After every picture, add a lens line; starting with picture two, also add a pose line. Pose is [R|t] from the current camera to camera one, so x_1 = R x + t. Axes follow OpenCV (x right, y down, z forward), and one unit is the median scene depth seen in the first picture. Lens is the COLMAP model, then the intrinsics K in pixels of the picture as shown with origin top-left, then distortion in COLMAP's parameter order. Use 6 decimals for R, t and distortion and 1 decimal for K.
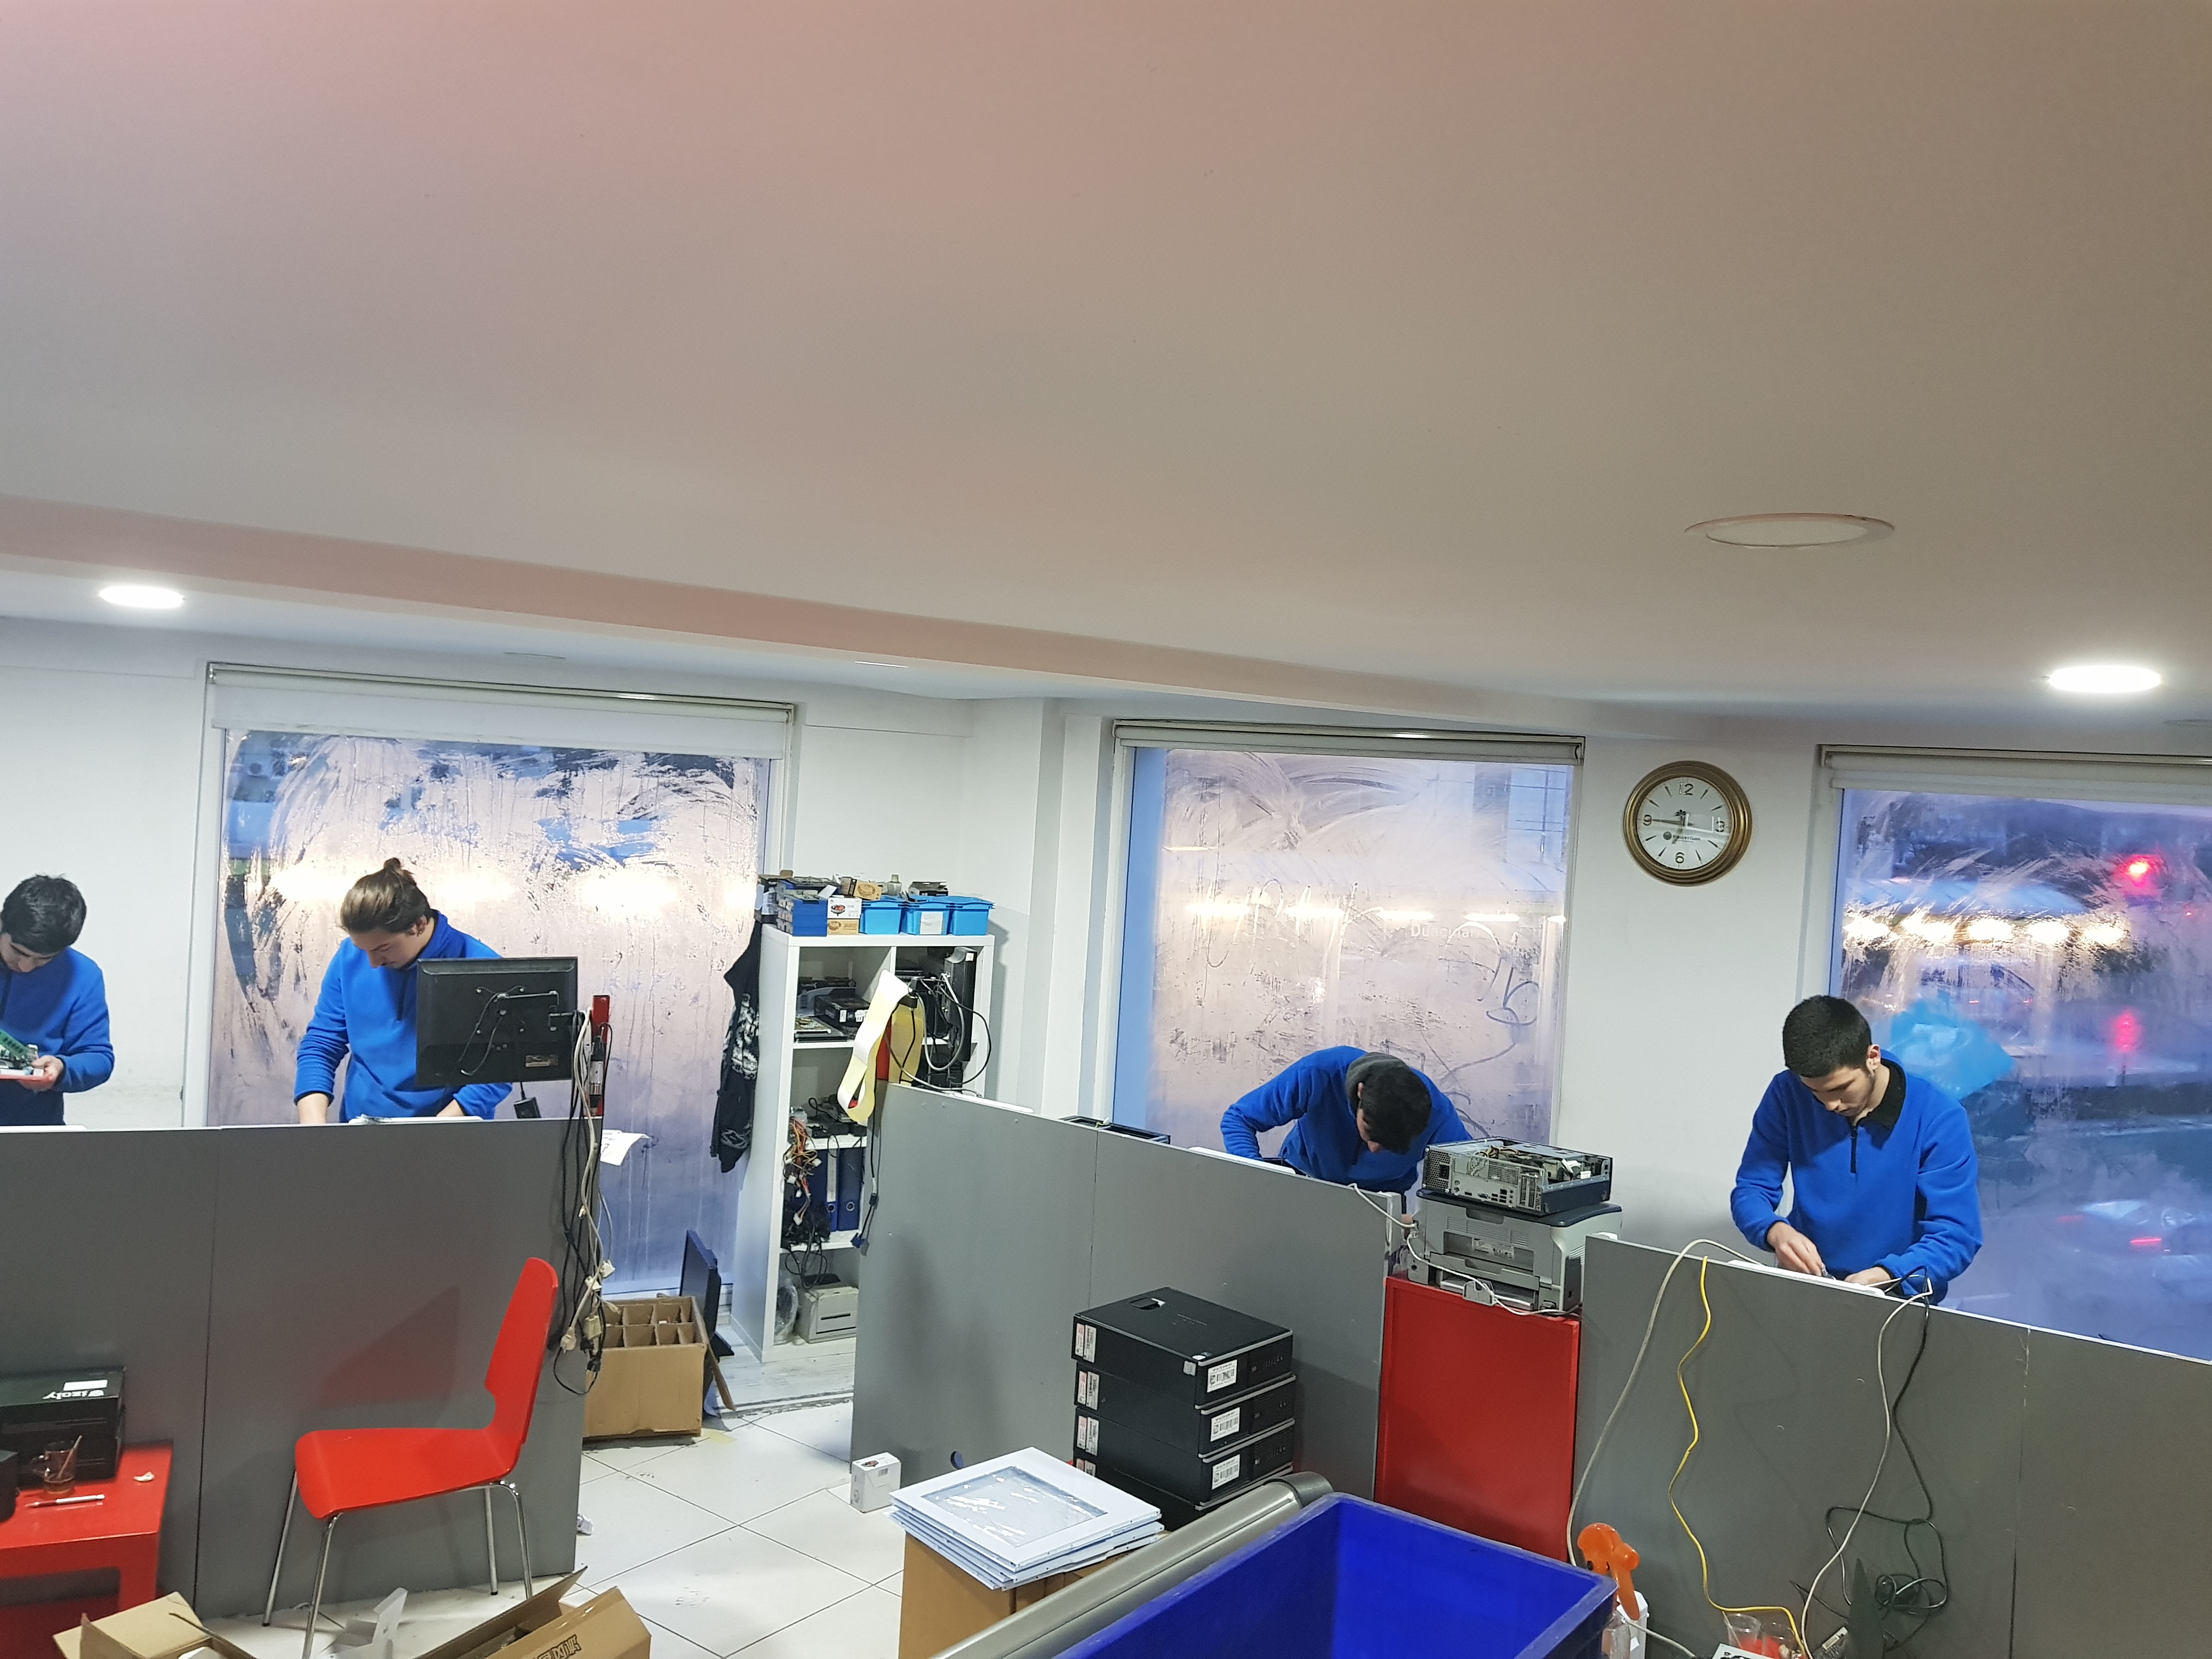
lens RADIAL K [[1705.1, 0, 1106.0], [0, 1705.1, 829.5], [0, 0, 1]] dist [-0.002525, -0.022550]
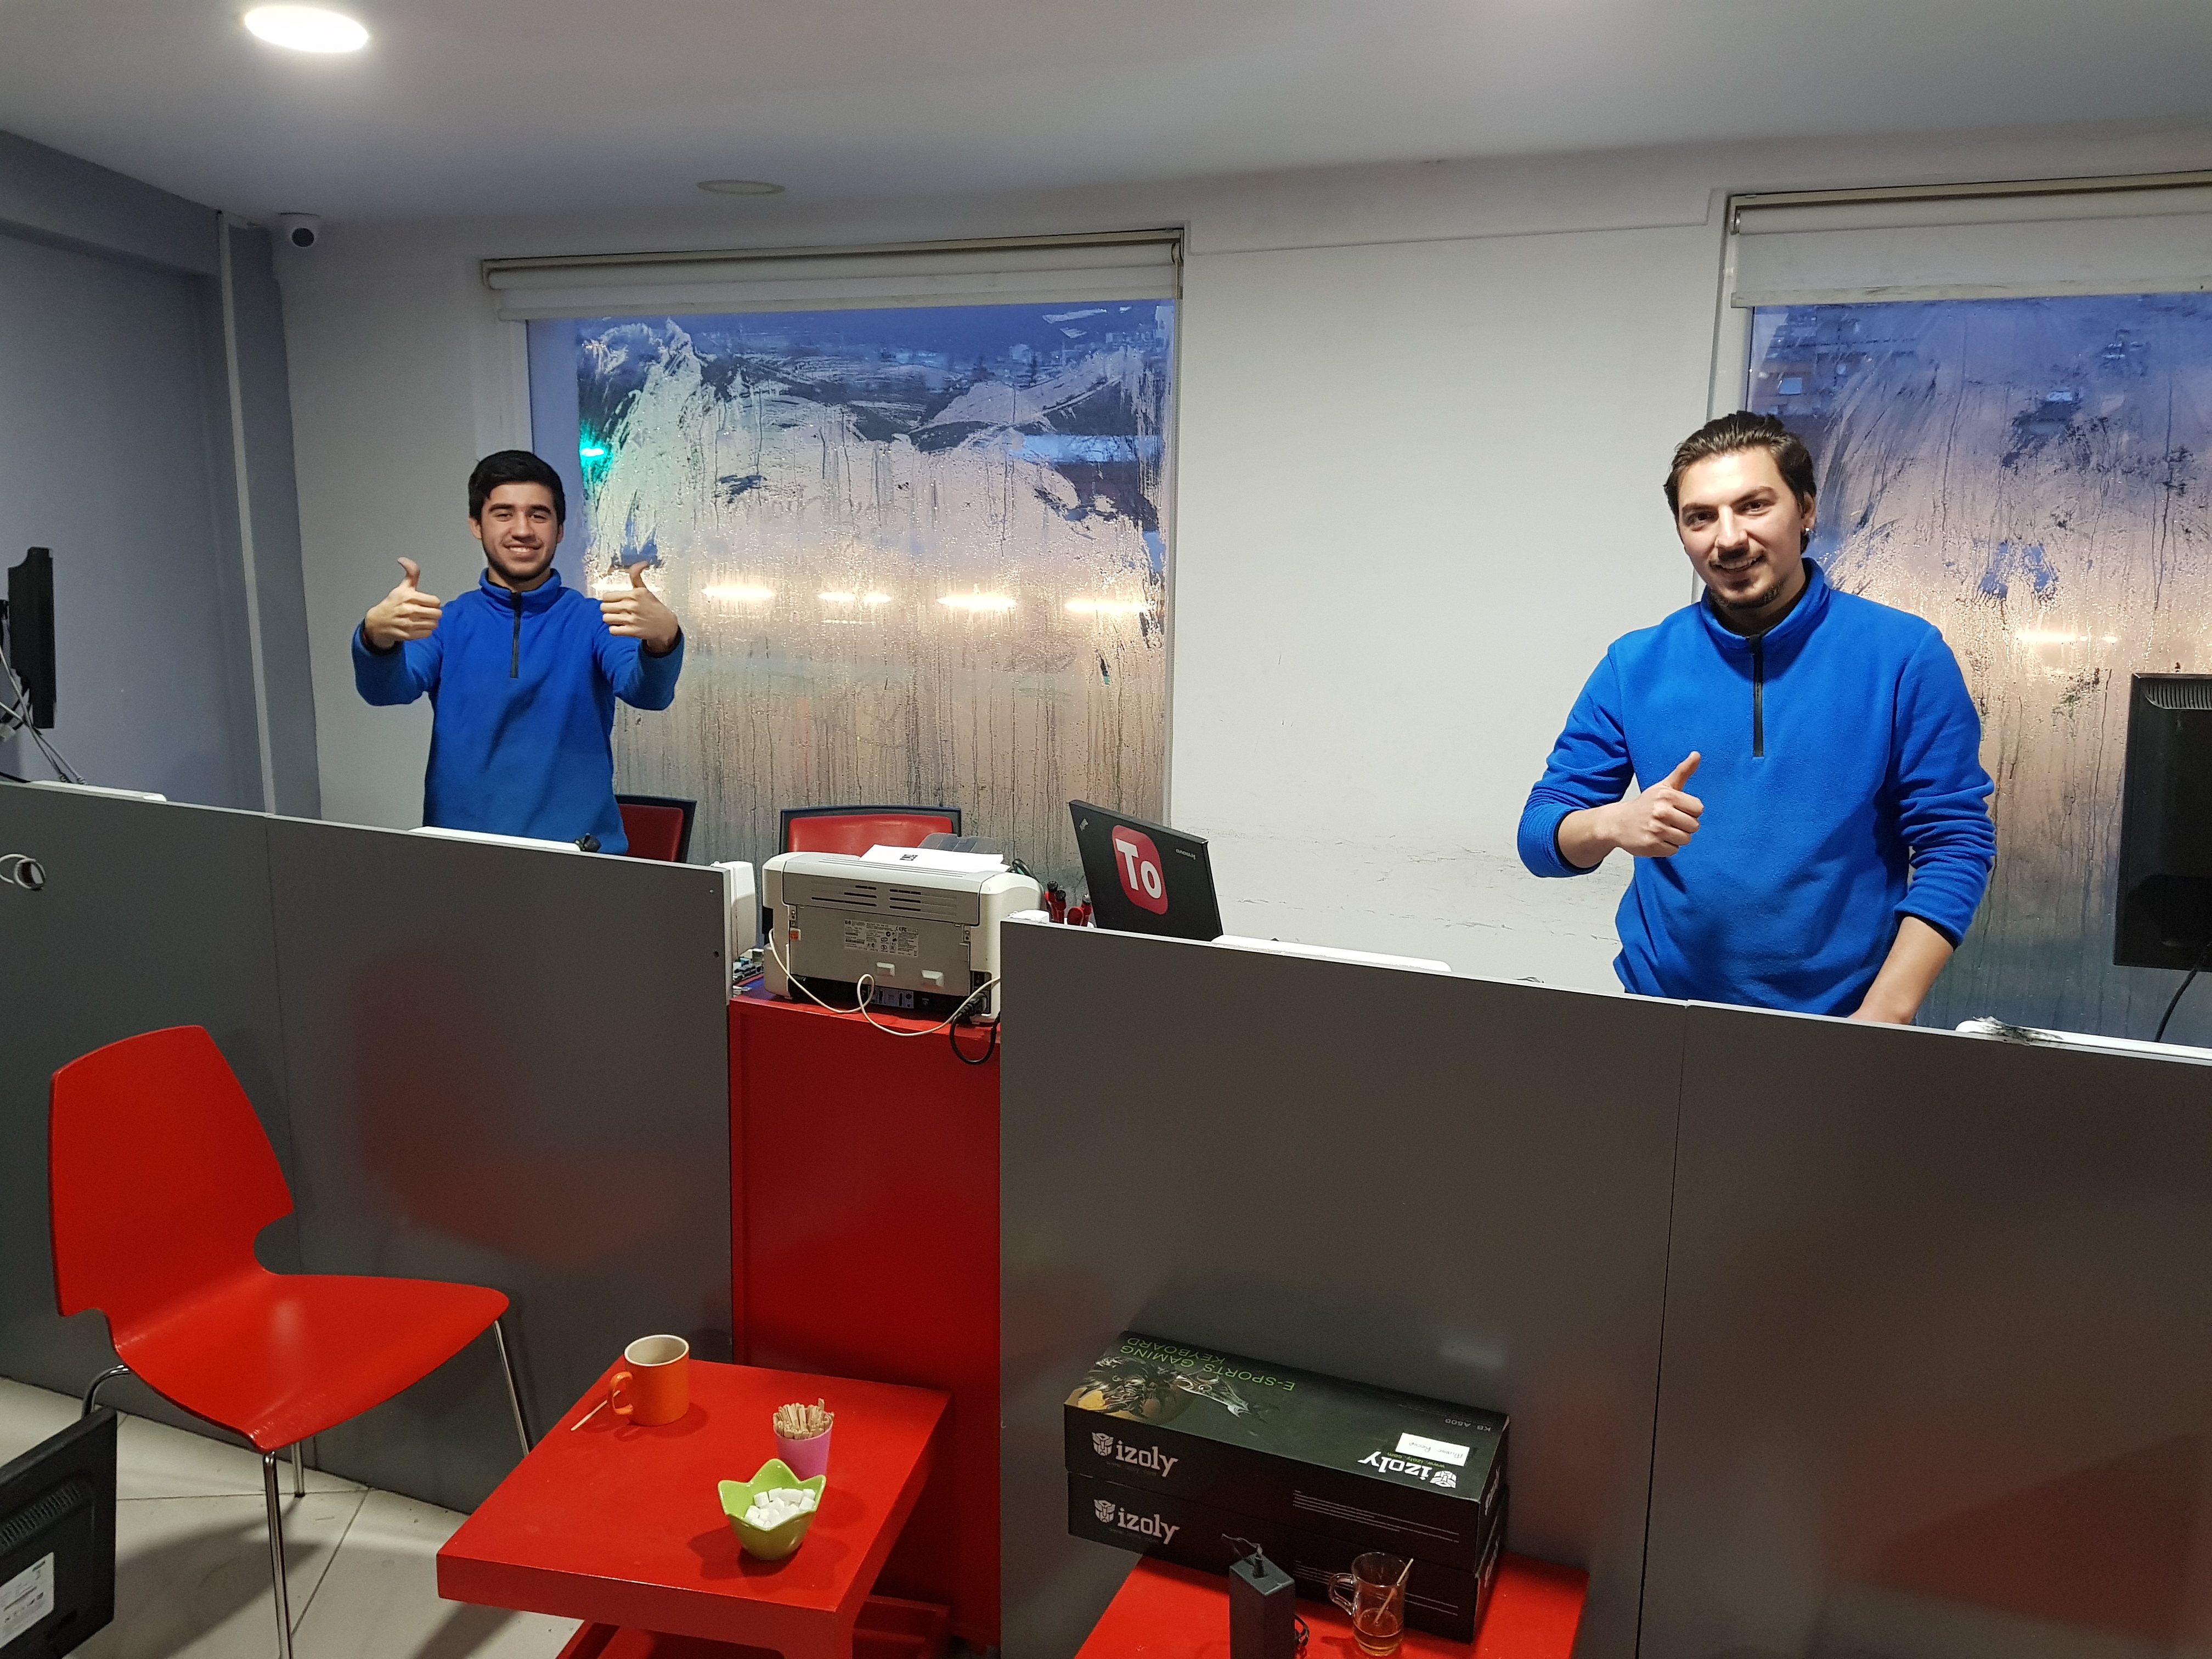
lens RADIAL K [[1705.1, 0, 1106.0], [0, 1705.1, 829.5], [0, 0, 1]] dist [-0.002525, -0.022550]
pose [[0.660083, 0.093434, -0.745359, -0.257423], [0.015990, 0.990262, 0.138294, 0.051120], [0.751022, -0.103203, 0.652162, 0.530812]]
